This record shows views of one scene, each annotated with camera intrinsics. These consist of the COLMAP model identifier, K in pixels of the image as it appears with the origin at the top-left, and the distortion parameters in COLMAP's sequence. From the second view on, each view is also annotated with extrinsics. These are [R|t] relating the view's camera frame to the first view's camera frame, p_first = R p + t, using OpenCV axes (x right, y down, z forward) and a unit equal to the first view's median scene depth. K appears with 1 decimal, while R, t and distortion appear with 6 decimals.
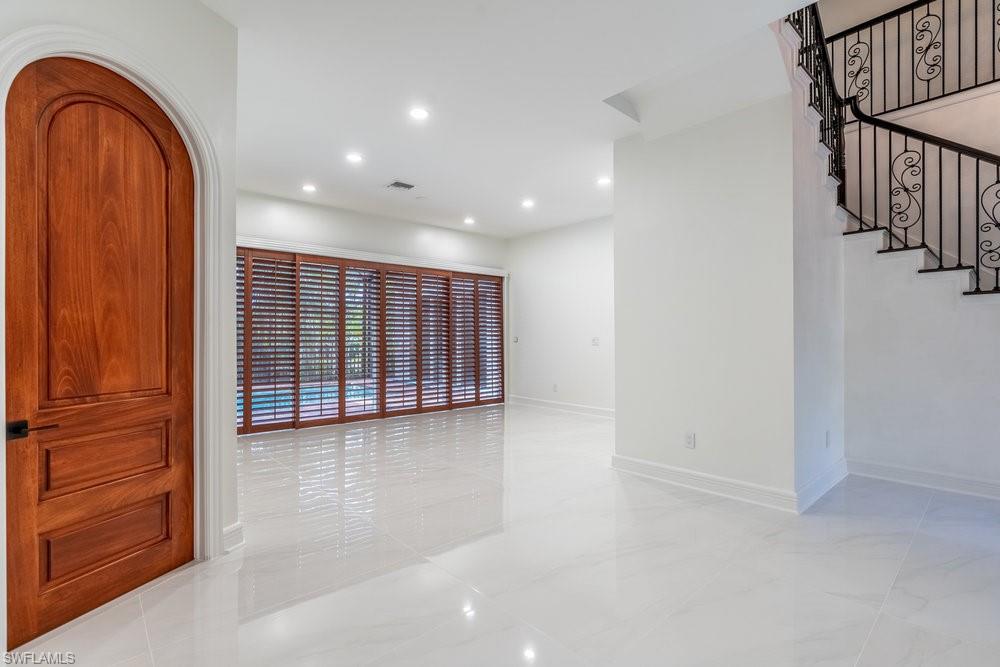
lens RADIAL K [[463.7, 0, 500.0], [0, 463.7, 333.5], [0, 0, 1]] dist [-0.000604, 0.000082]
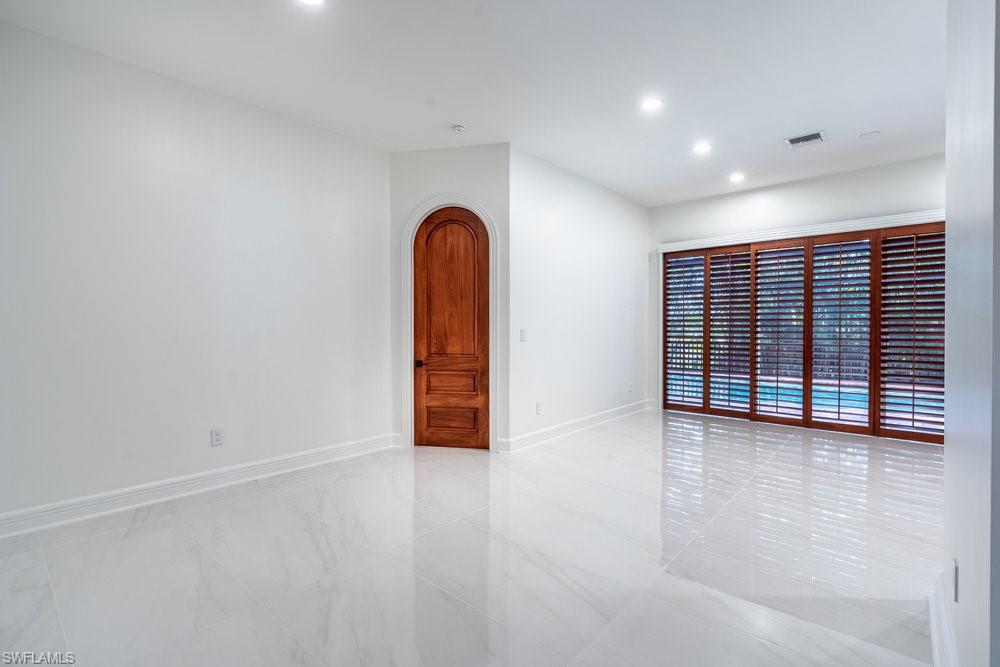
lens RADIAL K [[455.3, 0, 476.8], [0, 455.3, 328.2], [0, 0, 1]] dist [-0.000898, -0.000063]
pose [[0.097550, 0.003838, -0.995223, 0.542745], [0.007827, 0.999959, 0.004623, -0.000837], [0.995200, -0.008241, 0.097515, 0.374493]]
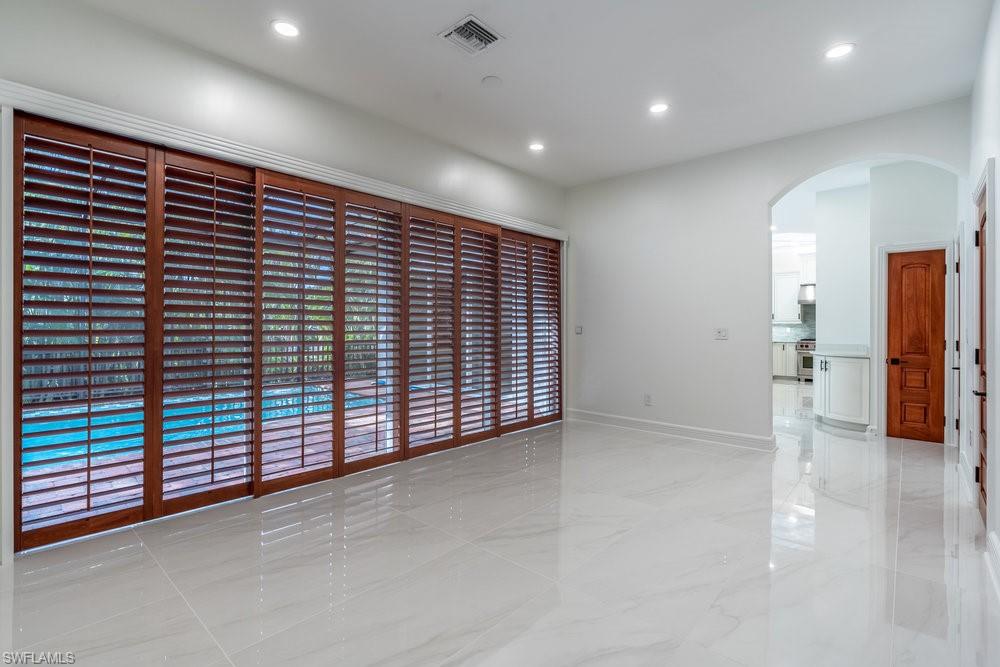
lens RADIAL K [[466.4, 0, 520.0], [0, 466.4, 328.2], [0, 0, 1]] dist [-0.001542, -0.000328]
pose [[0.991483, 0.004842, 0.130145, -0.241376], [-0.006202, 0.999930, 0.010047, 0.005065], [-0.130088, -0.010768, 0.991444, 0.498038]]
